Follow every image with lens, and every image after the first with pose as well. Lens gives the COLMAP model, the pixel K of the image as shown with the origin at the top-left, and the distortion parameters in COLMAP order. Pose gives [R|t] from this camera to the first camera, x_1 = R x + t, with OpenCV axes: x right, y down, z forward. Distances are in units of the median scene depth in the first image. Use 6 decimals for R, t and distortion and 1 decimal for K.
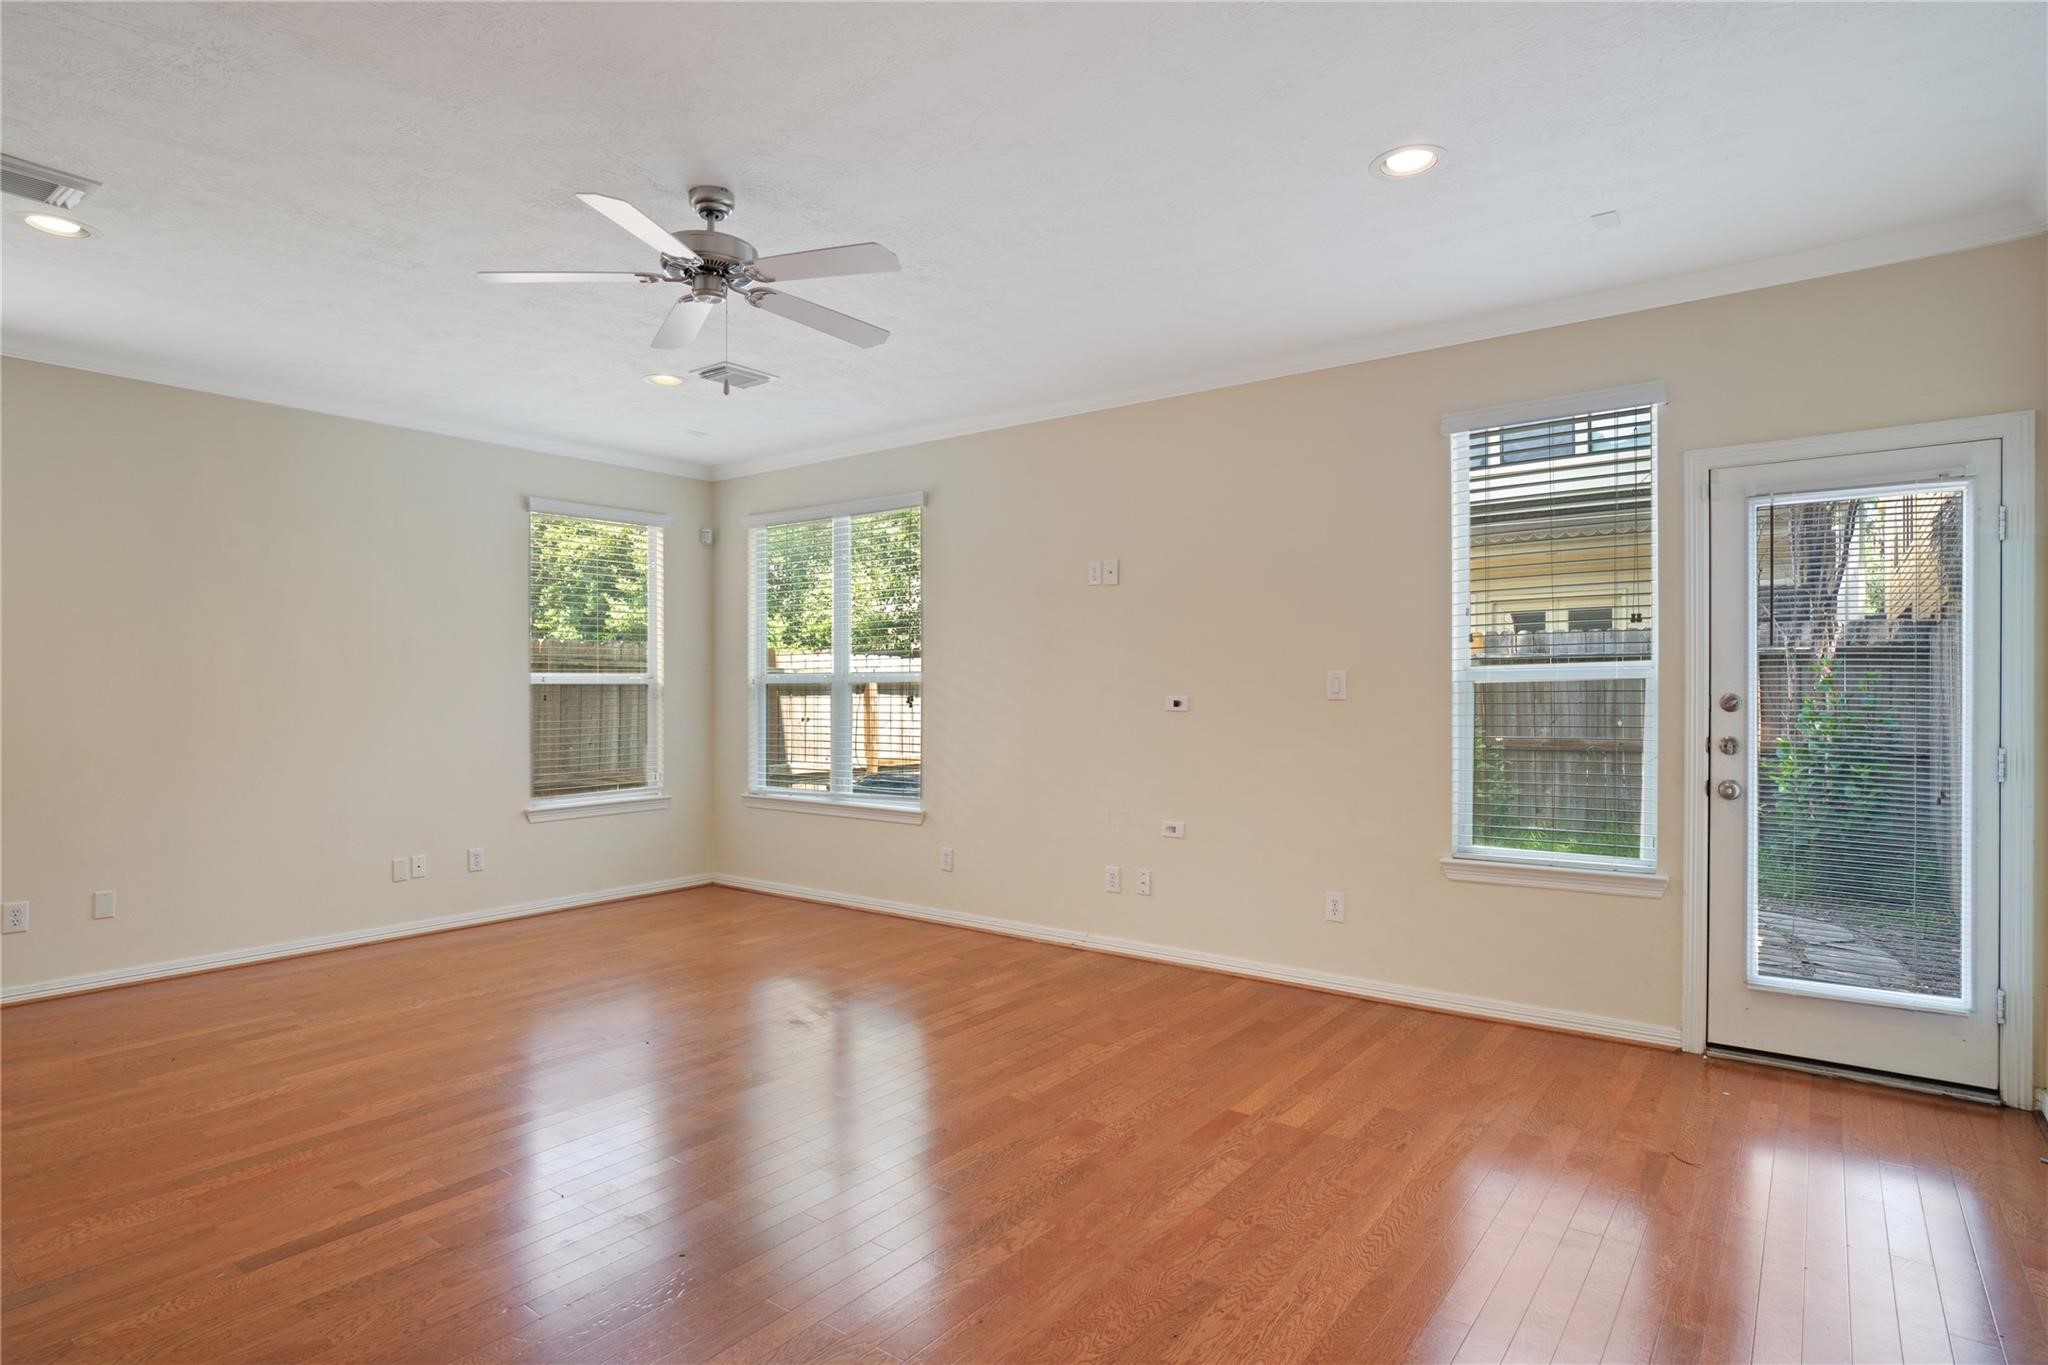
lens RADIAL K [[1090.0, 0, 1023.4], [0, 1090.0, 686.6], [0, 0, 1]] dist [-0.031392, 0.014520]
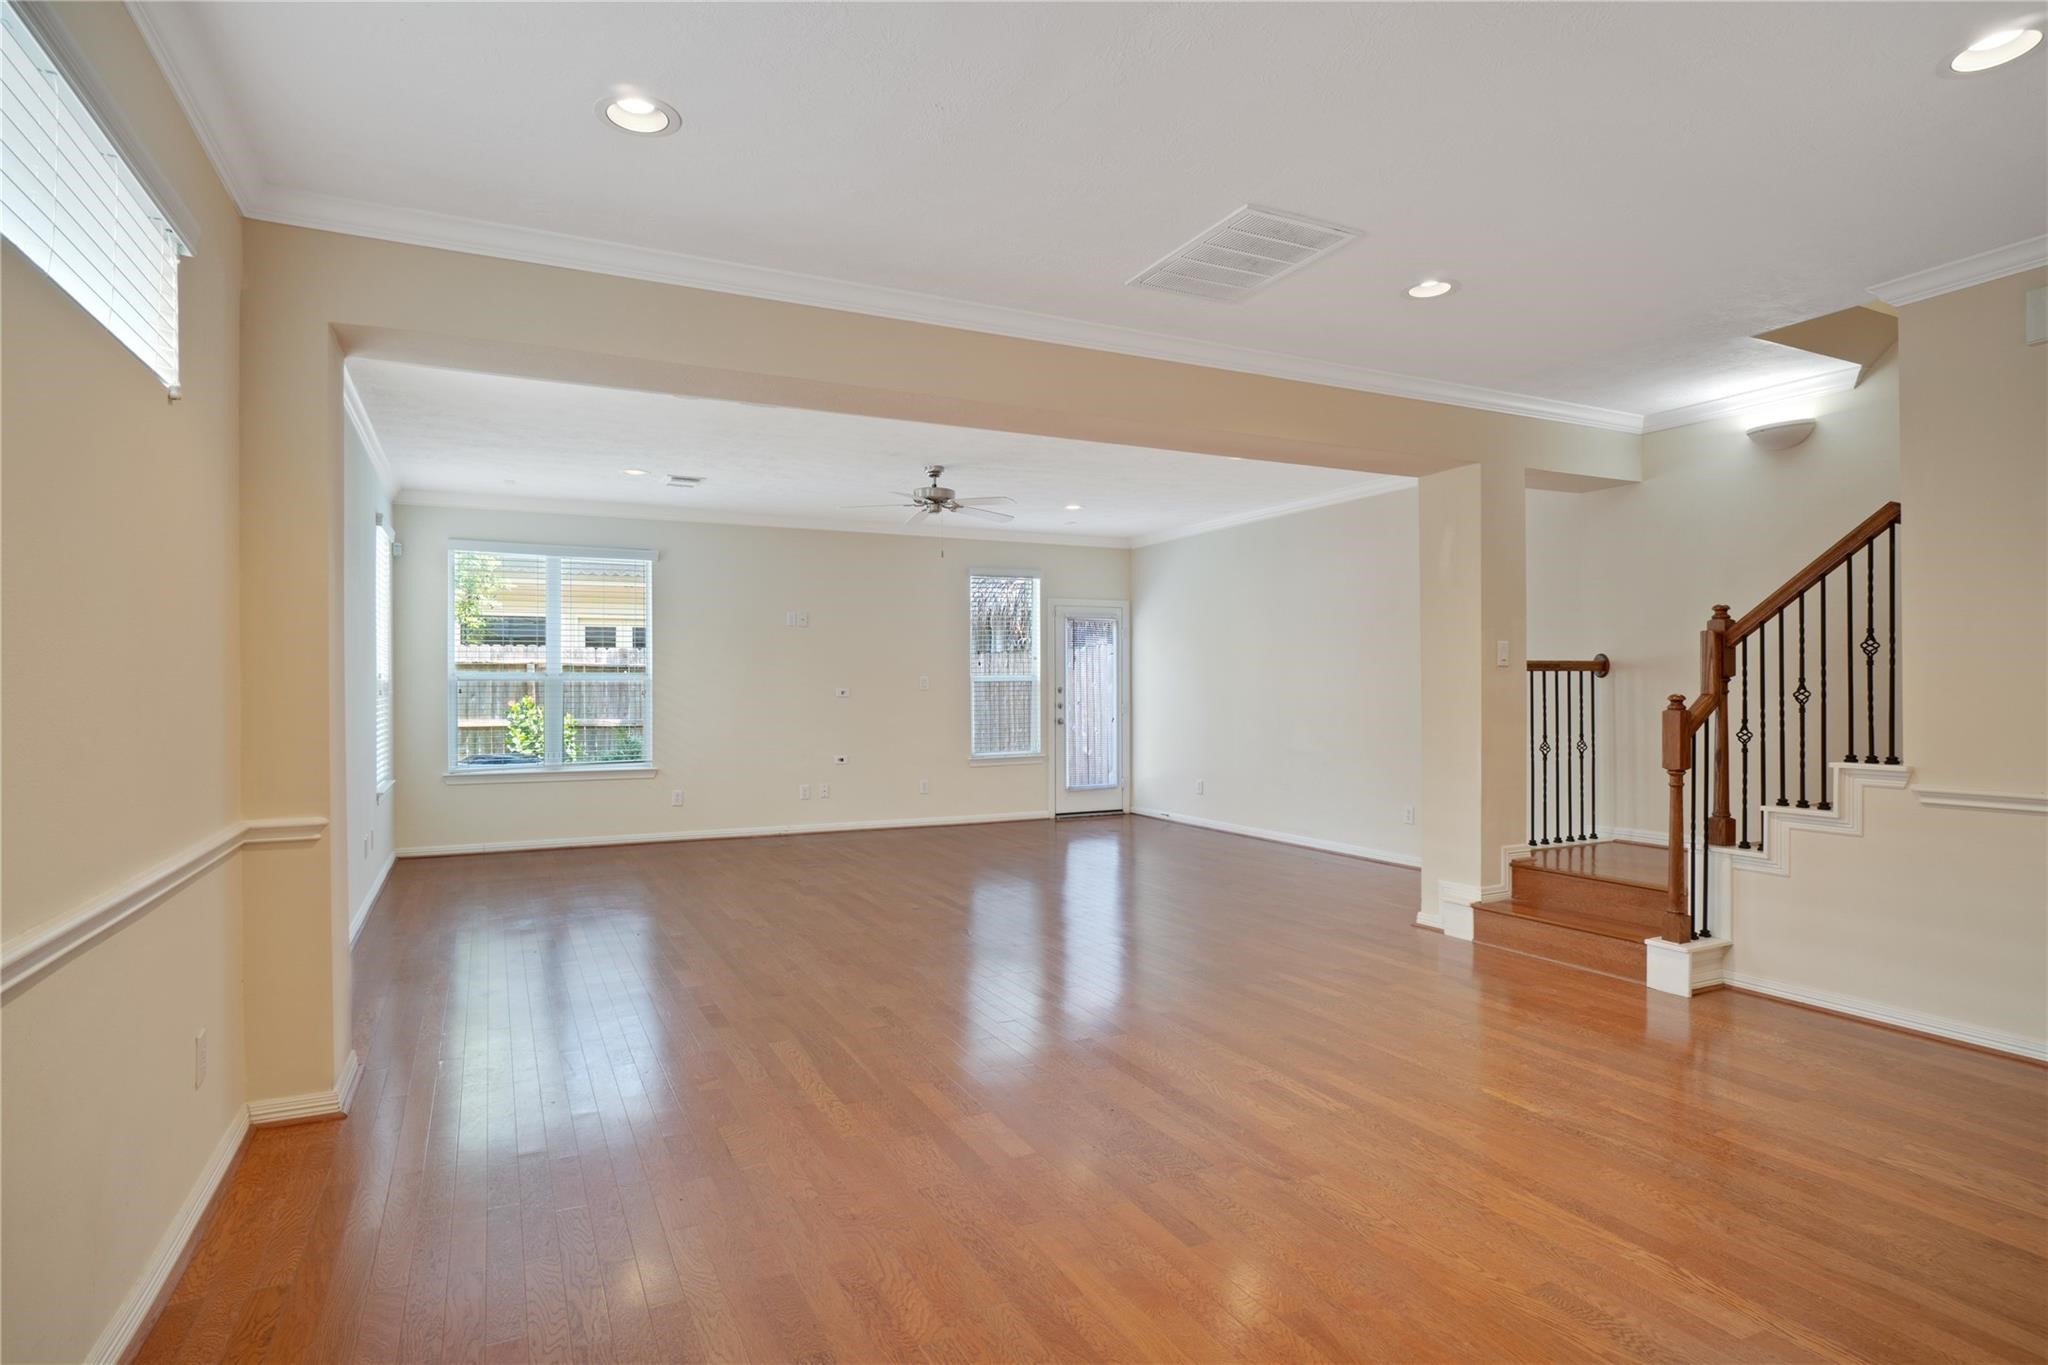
lens RADIAL K [[1090.0, 0, 1023.2], [0, 1090.0, 684.0], [0, 0, 1]] dist [-0.031392, 0.014520]
pose [[0.420485, 0.002740, 0.907295, -1.914329], [-0.001786, 0.999996, -0.002192, 0.005288], [-0.907298, -0.000699, 0.420488, -0.095167]]
